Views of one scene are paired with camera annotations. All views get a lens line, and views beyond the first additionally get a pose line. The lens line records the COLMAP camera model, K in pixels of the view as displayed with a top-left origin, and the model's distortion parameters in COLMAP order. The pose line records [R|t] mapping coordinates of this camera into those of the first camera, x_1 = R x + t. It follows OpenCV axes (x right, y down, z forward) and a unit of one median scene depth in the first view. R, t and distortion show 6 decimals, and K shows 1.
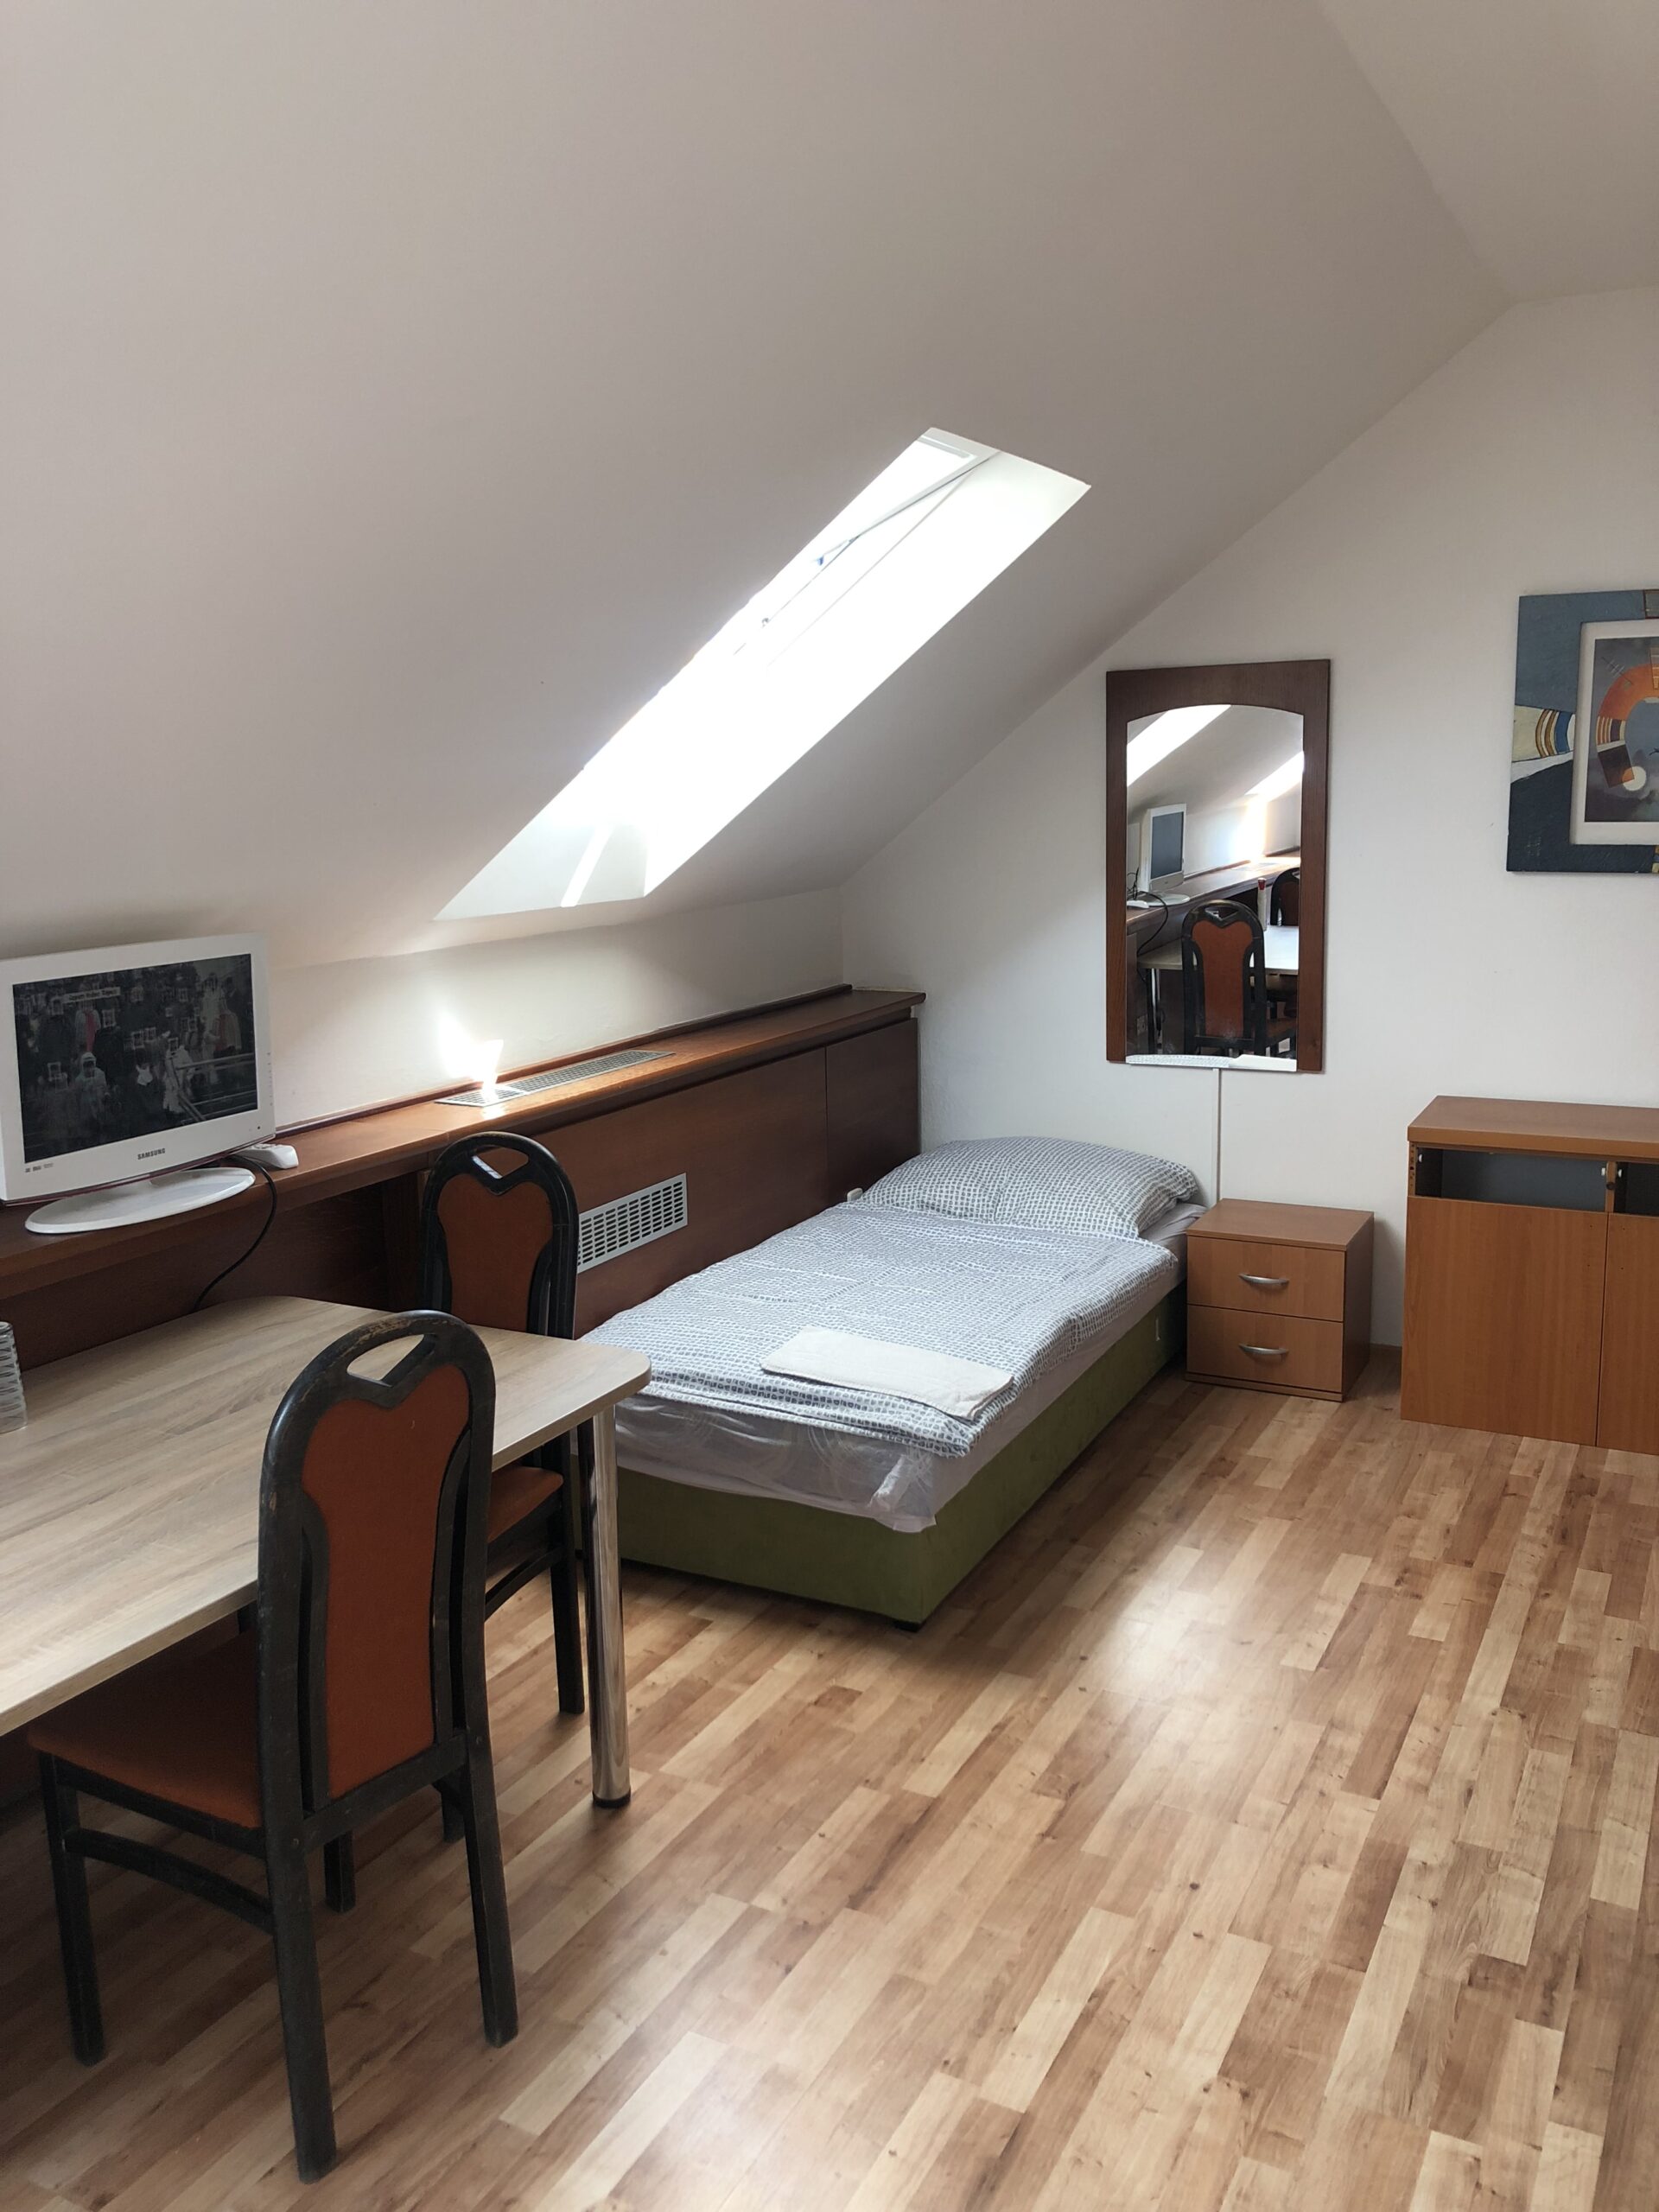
lens RADIAL K [[1799.7, 0, 839.7], [0, 1799.7, 1081.5], [0, 0, 1]] dist [-0.000178, -0.010065]
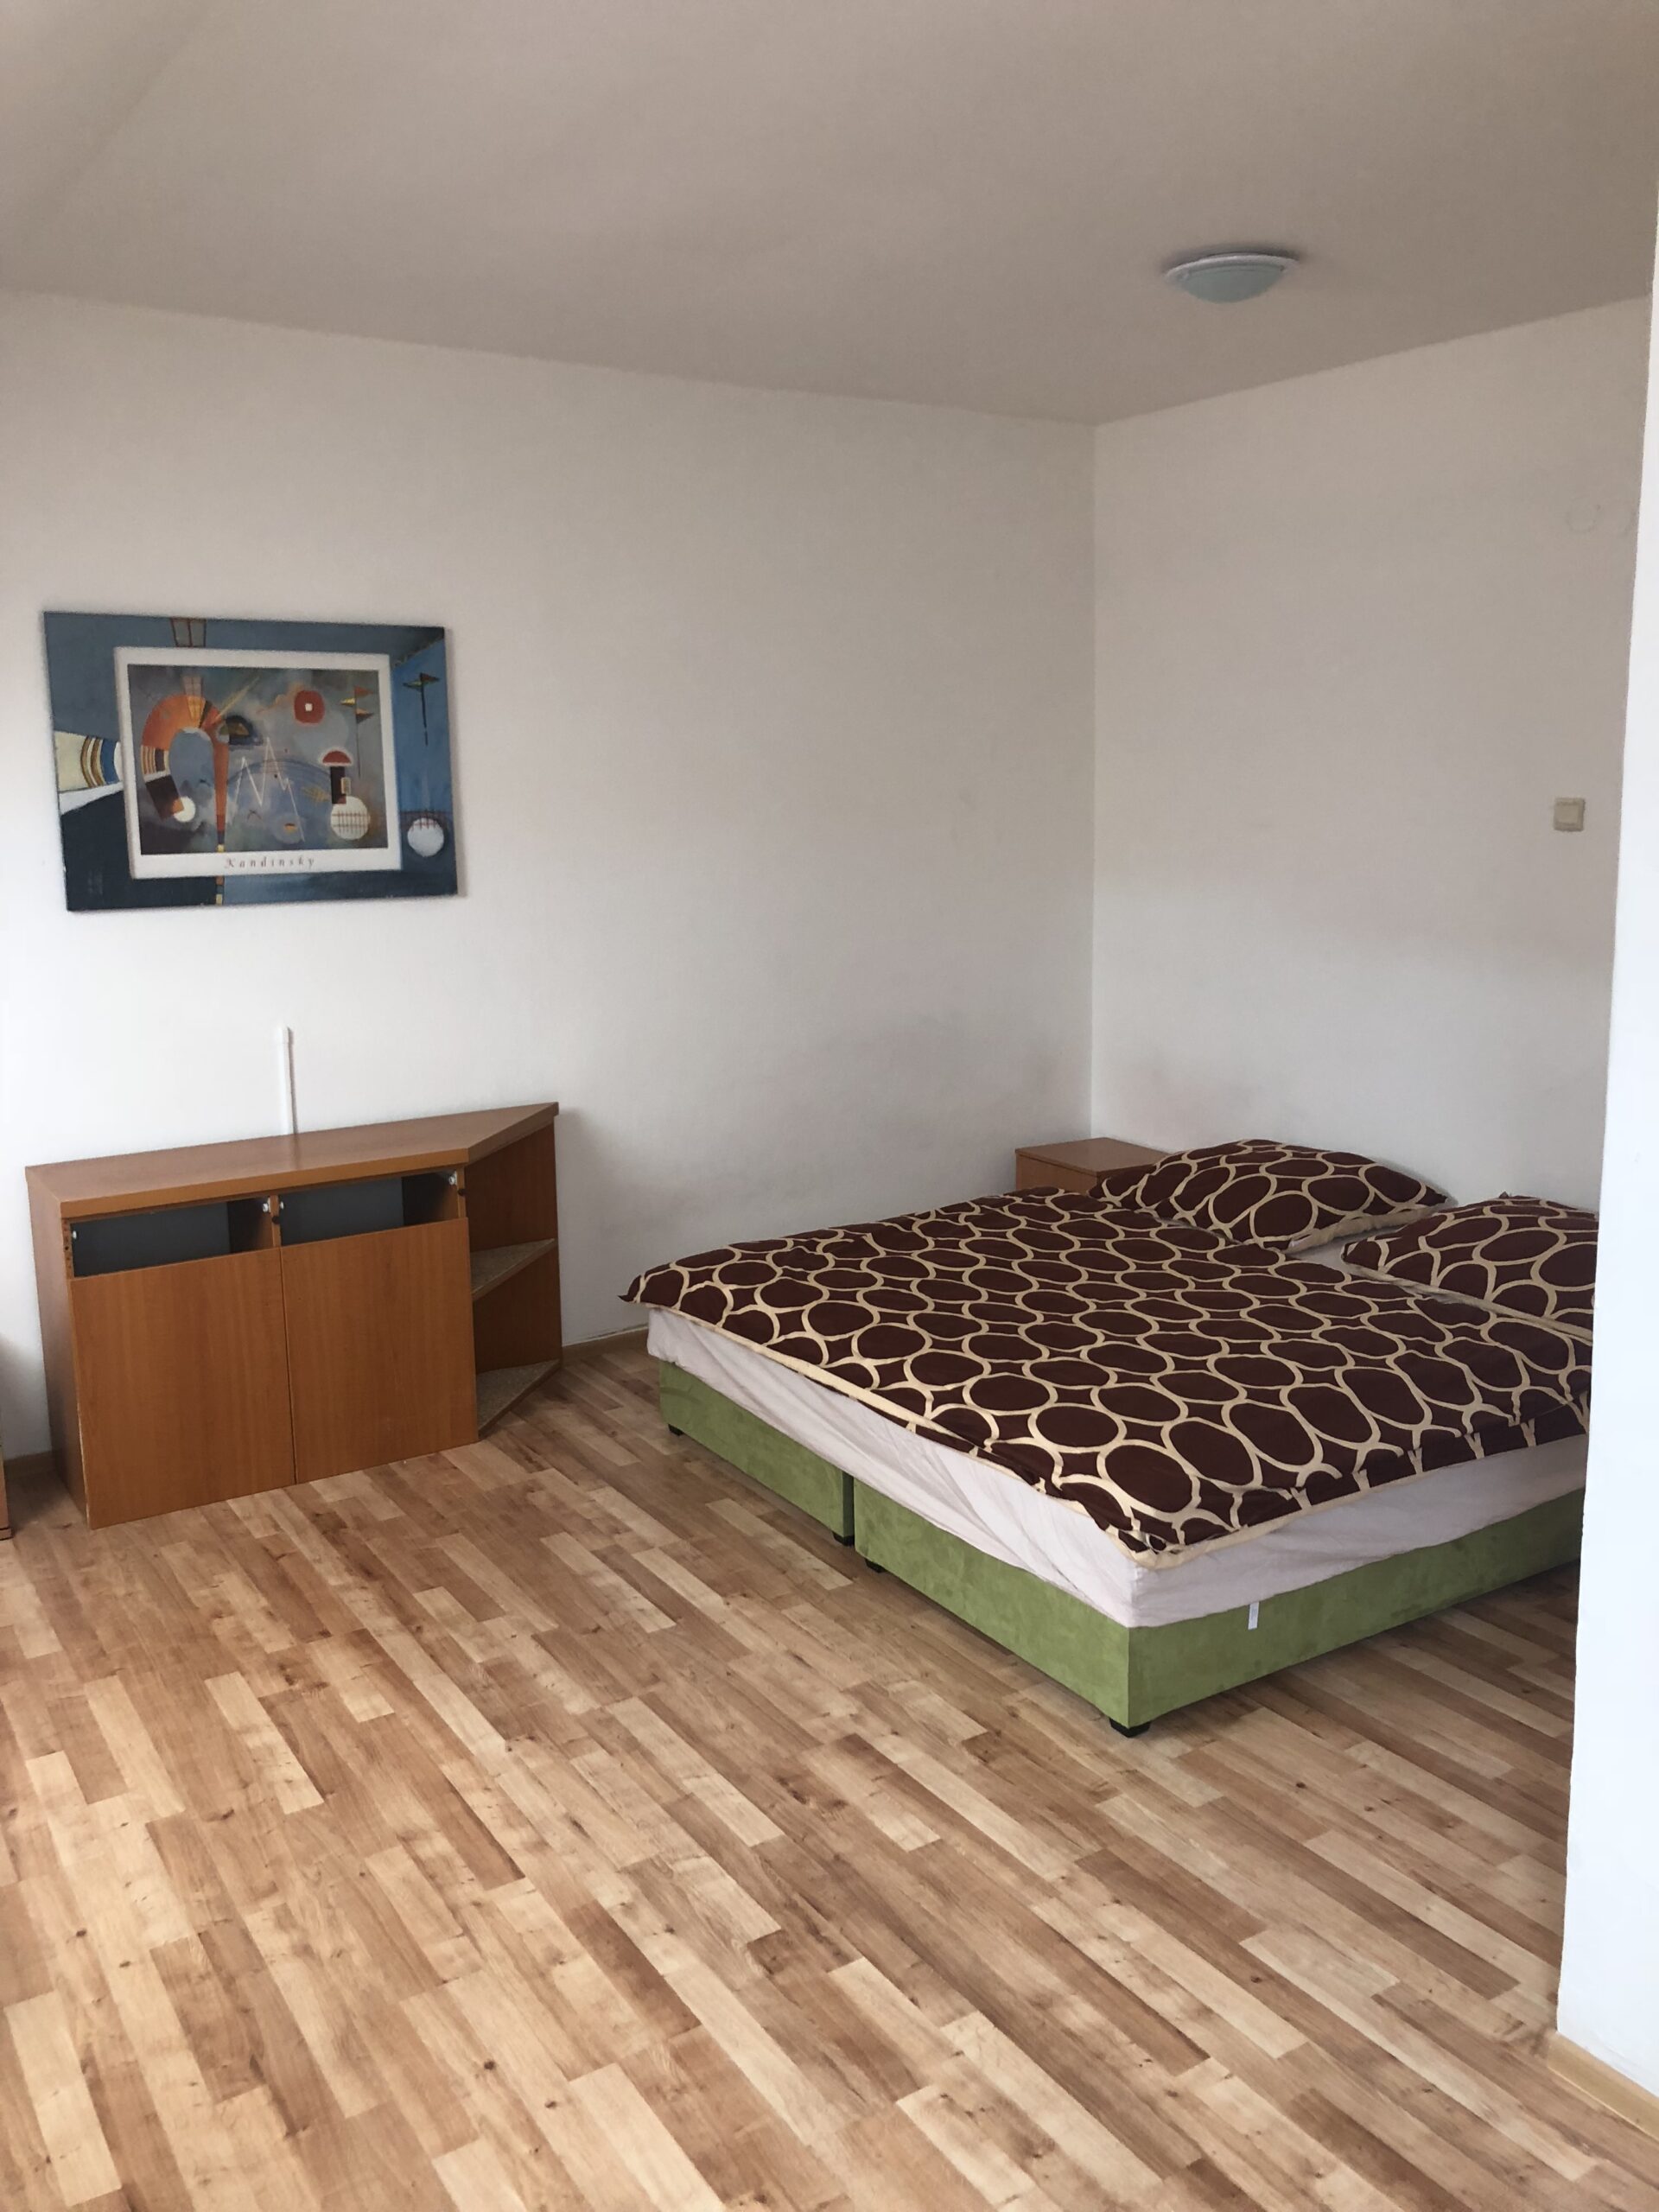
lens RADIAL K [[1799.7, 0, 786.0], [0, 1799.7, 1080.8], [0, 0, 1]] dist [-0.000178, -0.010065]
pose [[0.491399, -0.128050, 0.861470, -0.362083], [0.154380, 0.986276, 0.058540, -0.041878], [-0.857143, 0.104227, 0.504423, 0.339975]]
